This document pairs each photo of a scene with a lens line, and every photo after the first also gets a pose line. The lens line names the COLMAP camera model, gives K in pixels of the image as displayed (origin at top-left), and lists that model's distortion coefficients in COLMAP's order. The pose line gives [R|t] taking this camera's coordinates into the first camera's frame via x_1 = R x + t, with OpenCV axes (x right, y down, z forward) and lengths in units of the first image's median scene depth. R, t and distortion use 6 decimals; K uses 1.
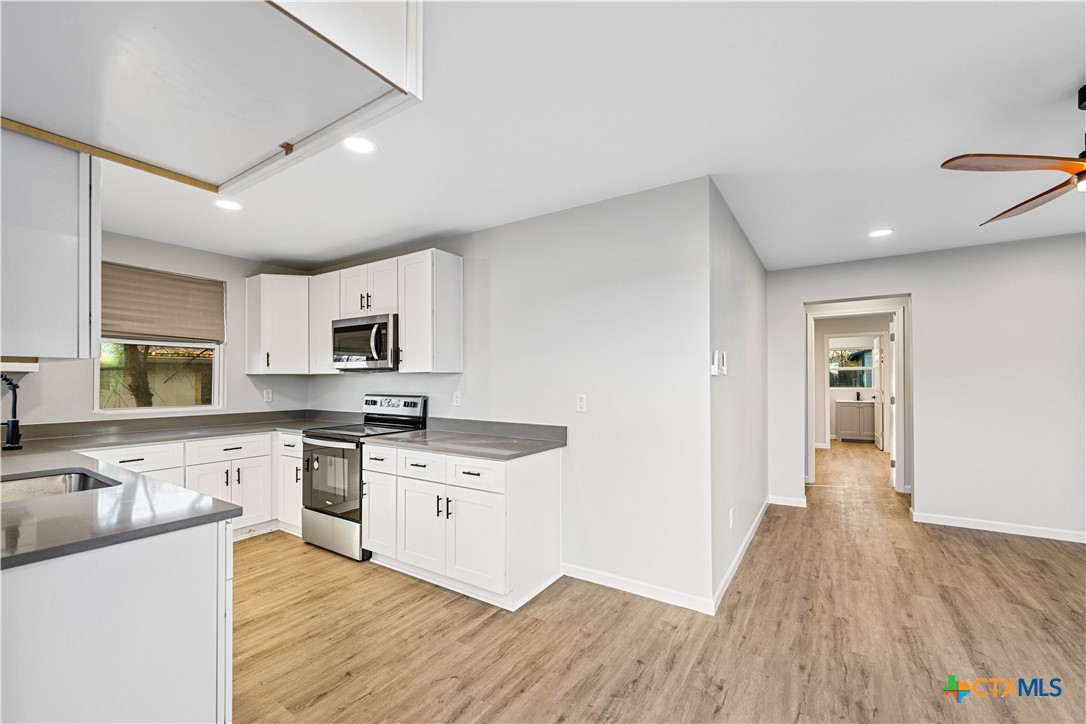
lens RADIAL K [[445.6, 0, 543.9], [0, 445.6, 378.1], [0, 0, 1]] dist [-0.002475, -0.000668]
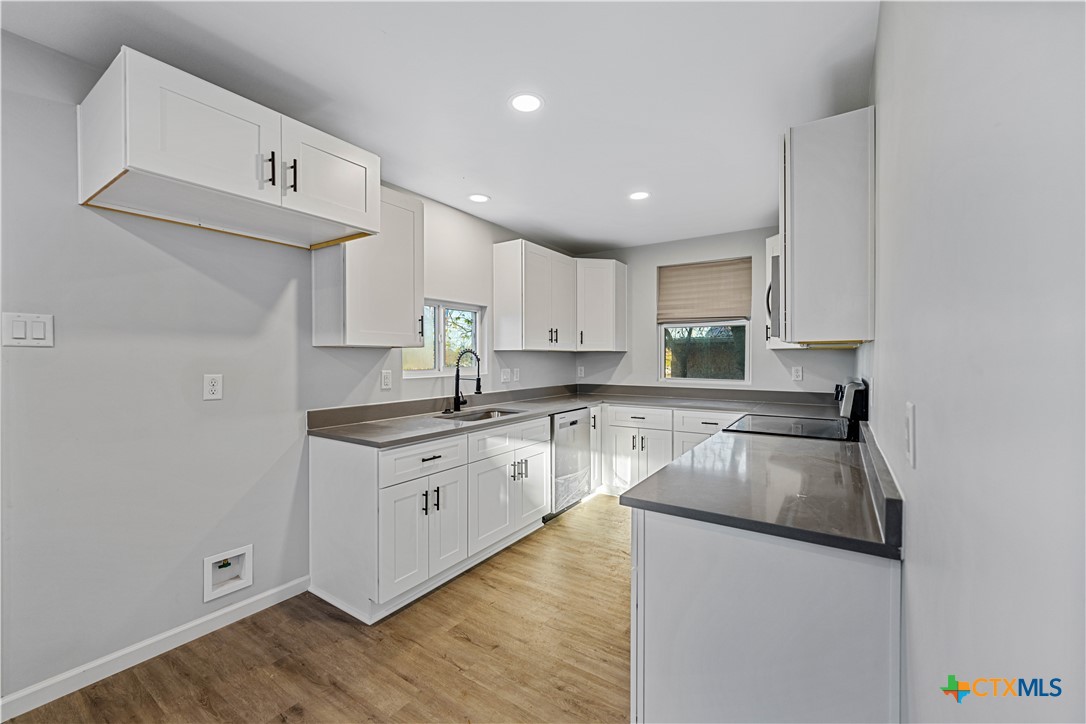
lens RADIAL K [[440.2, 0, 544.0], [0, 440.2, 360.7], [0, 0, 1]] dist [0.000324, -0.000035]
pose [[-0.012682, 0.008464, -0.999884, 0.361698], [0.006455, 0.999944, 0.008383, 0.005286], [0.999899, -0.006348, -0.012736, 0.738174]]
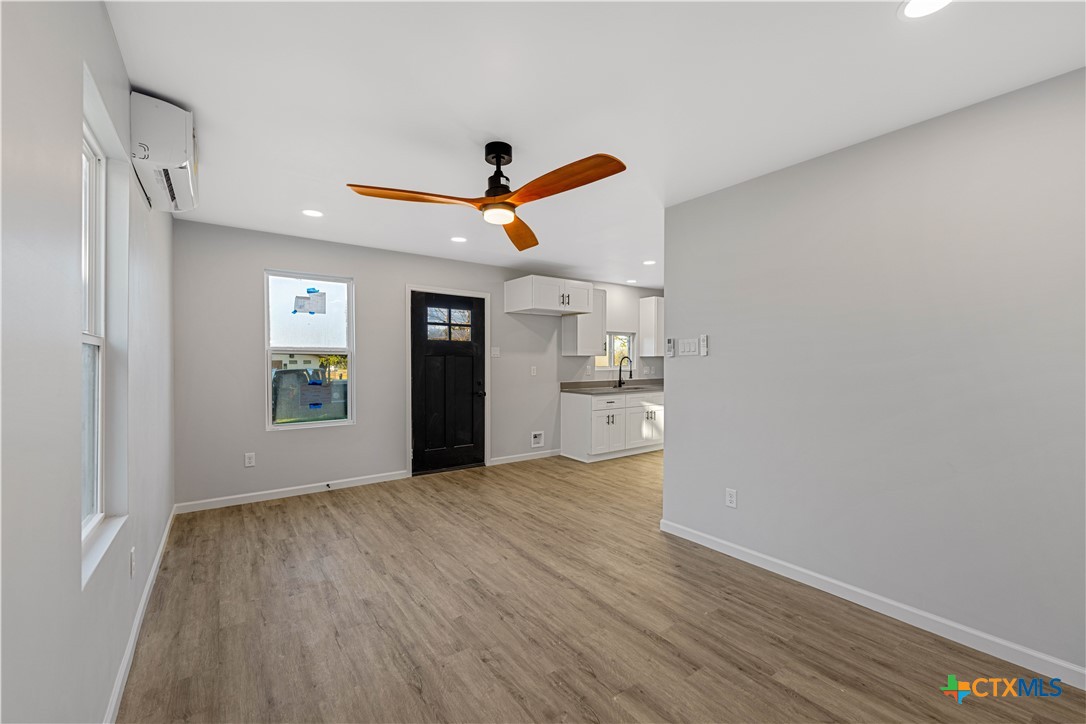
lens RADIAL K [[445.6, 0, 543.9], [0, 445.6, 378.1], [0, 0, 1]] dist [-0.002475, -0.000668]
pose [[-0.352542, 0.040391, -0.934924, 1.461073], [0.005891, 0.999144, 0.040945, -0.000094], [0.935777, 0.008927, -0.352478, 0.931428]]
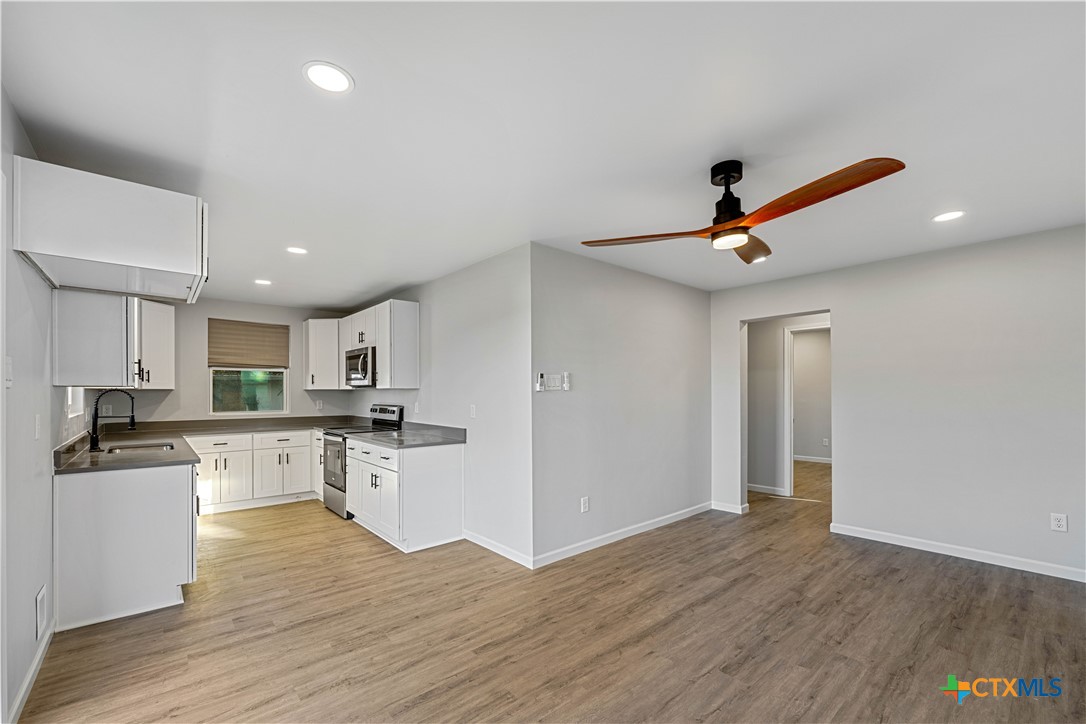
lens RADIAL K [[451.3, 0, 542.9], [0, 451.3, 393.8], [0, 0, 1]] dist [-0.003110, -0.000493]
pose [[0.961623, 0.001301, -0.274372, 0.638932], [0.000785, 0.999972, 0.007493, -0.007234], [0.274374, -0.007421, 0.961594, -0.245075]]
